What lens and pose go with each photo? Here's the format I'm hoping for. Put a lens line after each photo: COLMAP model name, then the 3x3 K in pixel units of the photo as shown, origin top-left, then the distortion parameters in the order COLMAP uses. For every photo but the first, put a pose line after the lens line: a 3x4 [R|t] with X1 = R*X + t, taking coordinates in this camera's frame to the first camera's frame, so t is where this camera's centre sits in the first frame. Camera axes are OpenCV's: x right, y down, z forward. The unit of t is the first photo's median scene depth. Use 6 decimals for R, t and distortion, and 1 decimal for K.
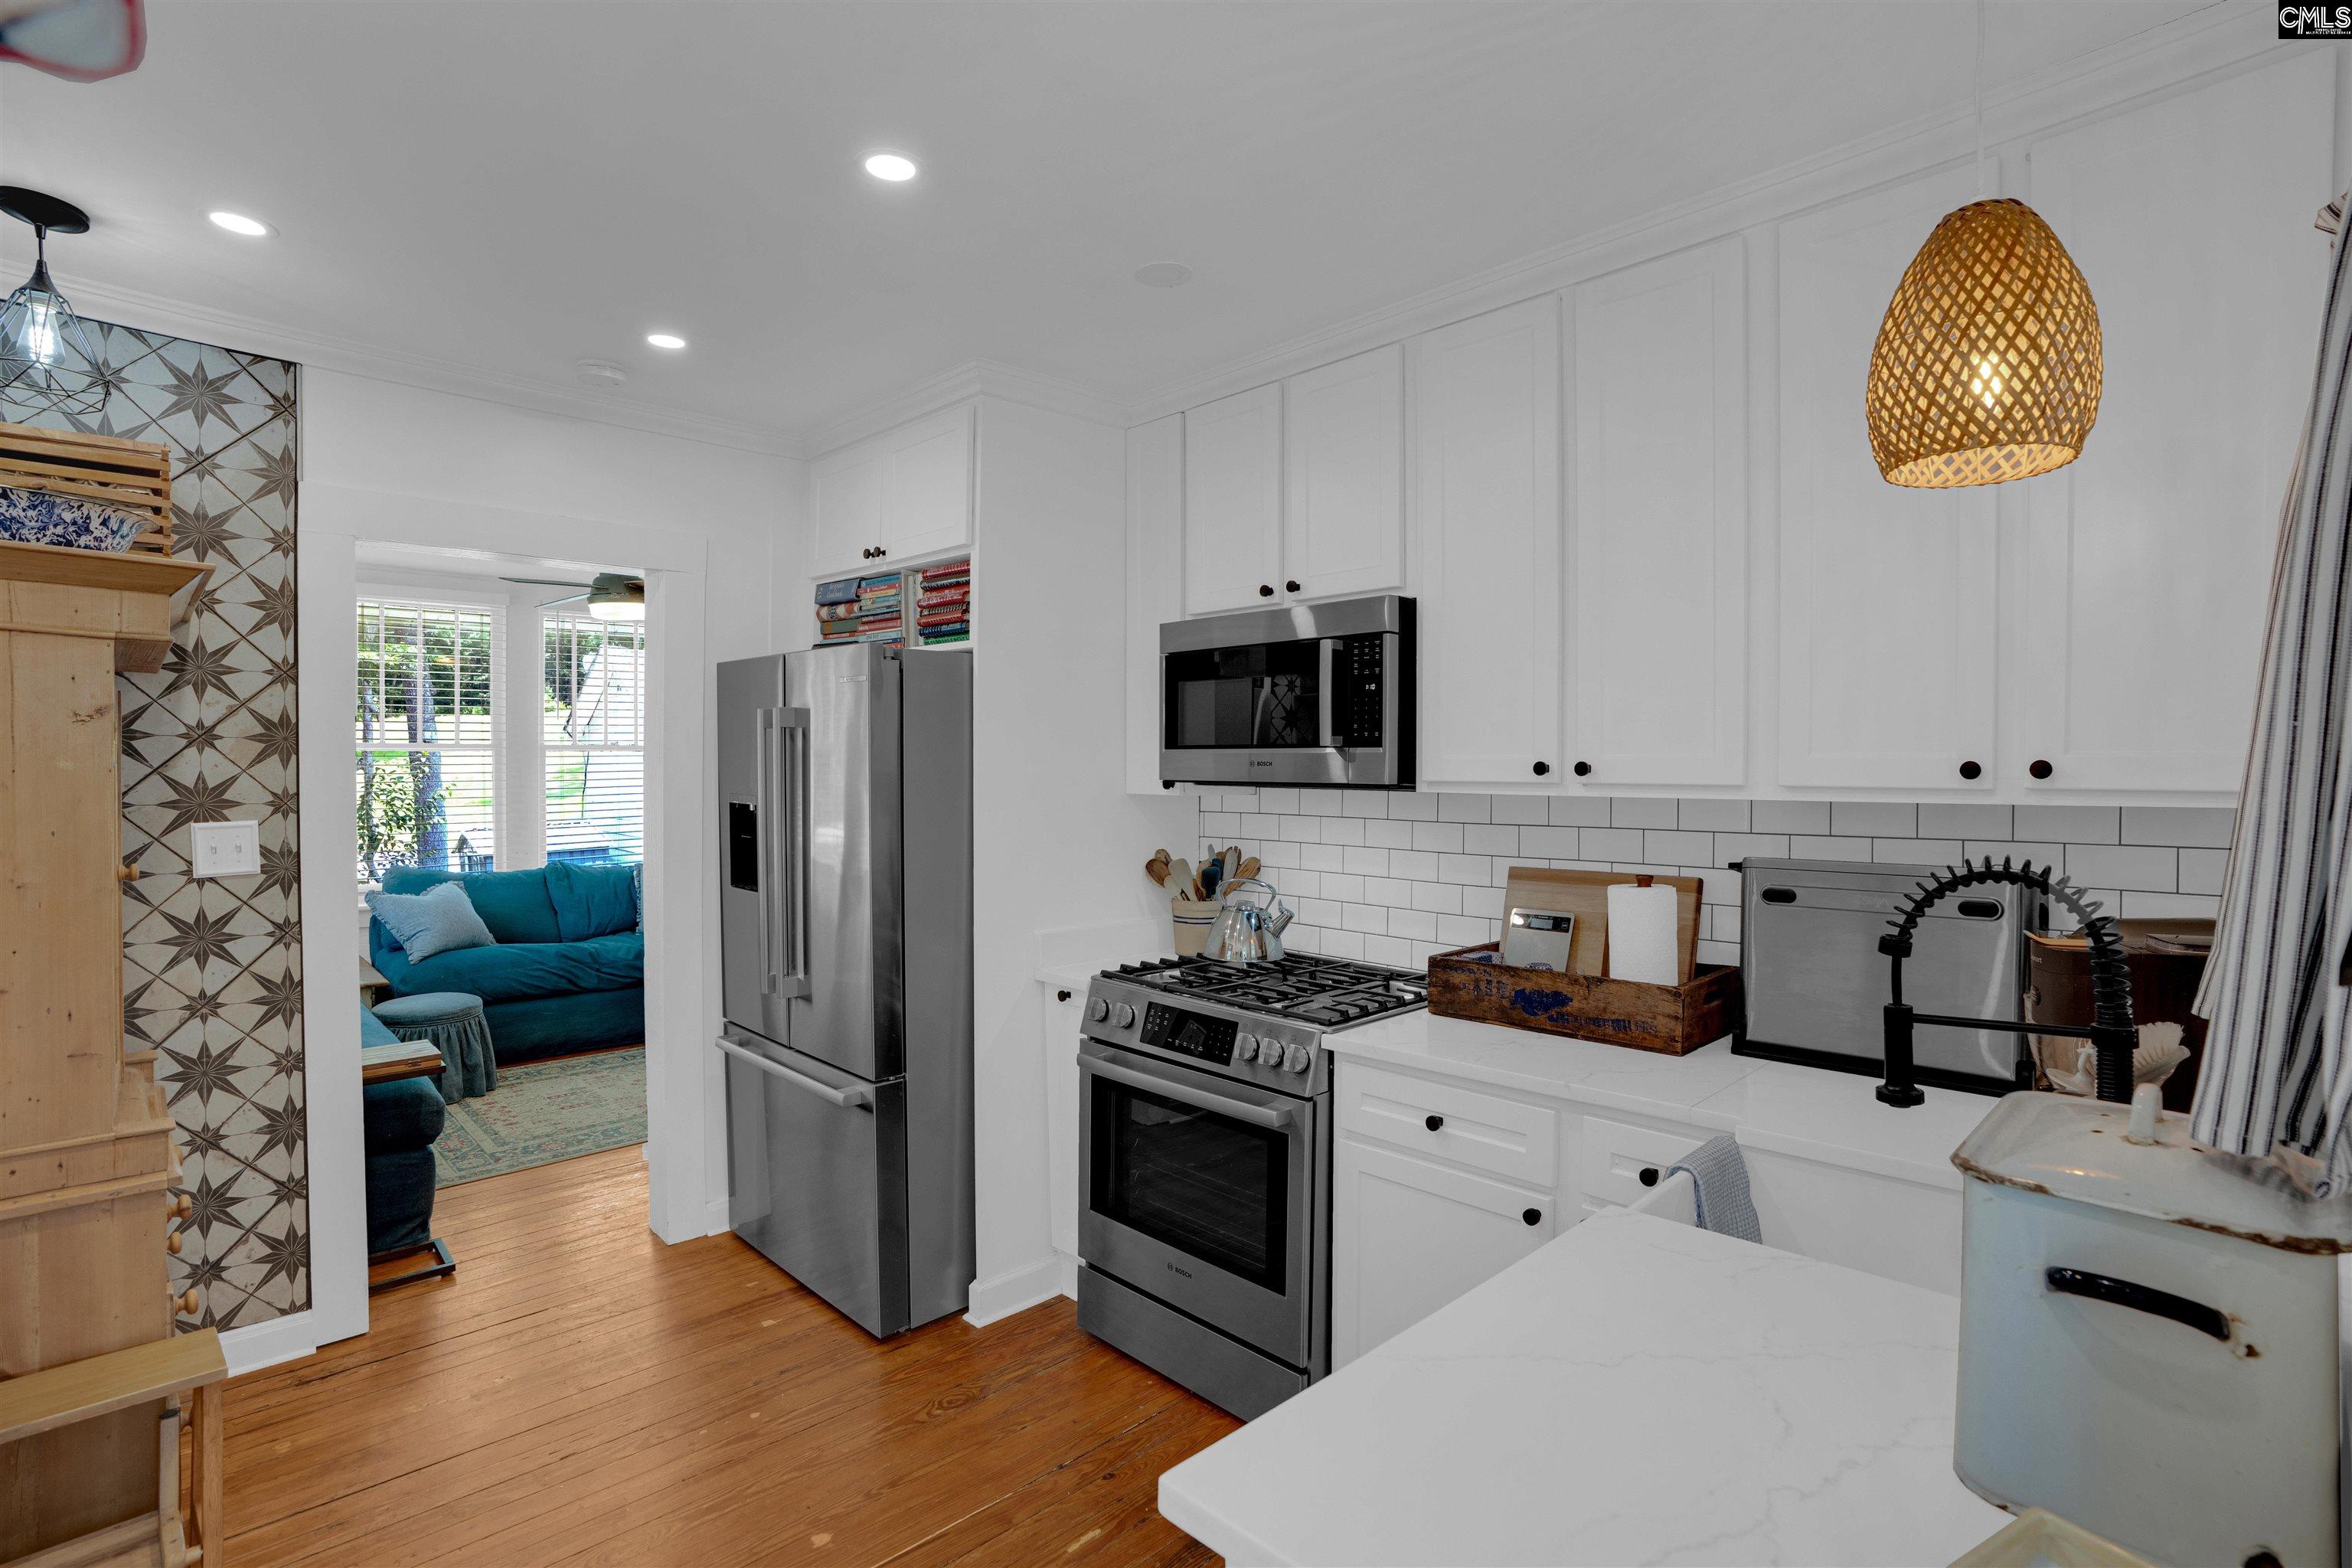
lens RADIAL K [[1101.5, 0, 1171.9], [0, 1101.5, 782.0], [0, 0, 1]] dist [-0.038306, 0.000676]
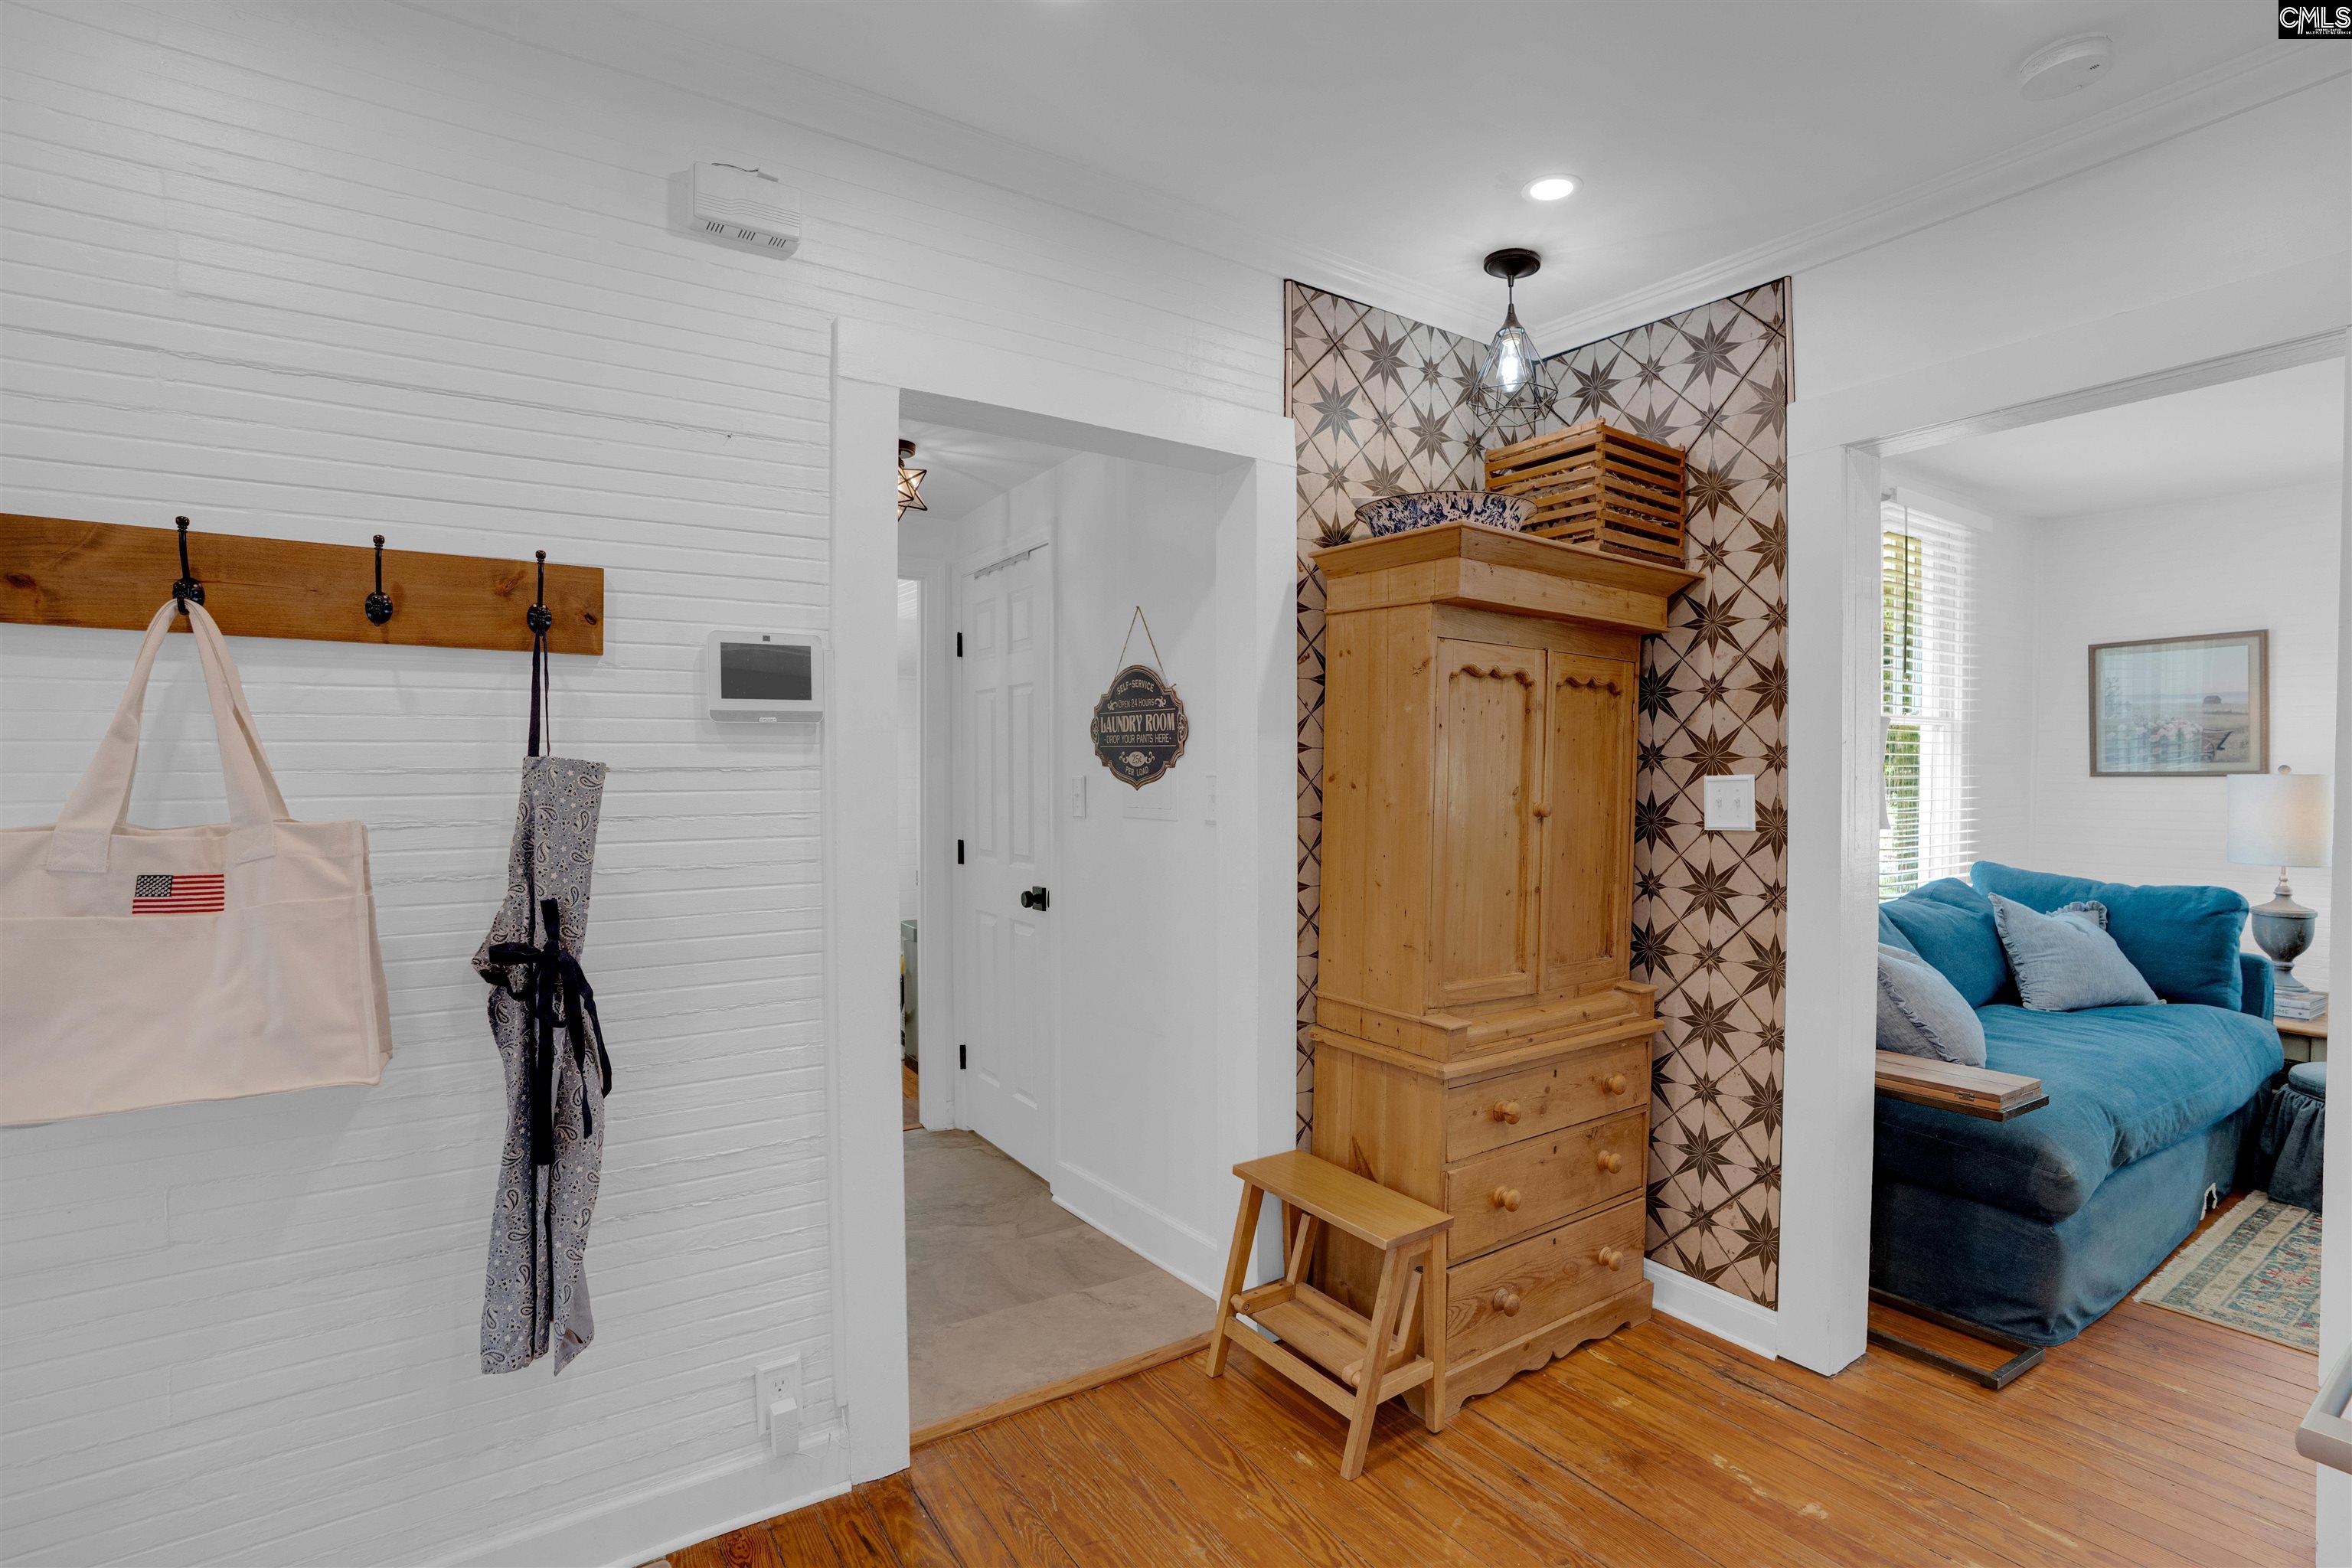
lens RADIAL K [[1101.5, 0, 1175.4], [0, 1101.5, 792.9], [0, 0, 1]] dist [-0.038306, 0.000676]
pose [[-0.183461, 0.015011, -0.982912, 0.193348], [-0.022182, 0.999566, 0.019405, 0.044185], [0.982777, 0.025363, -0.183049, 0.665392]]
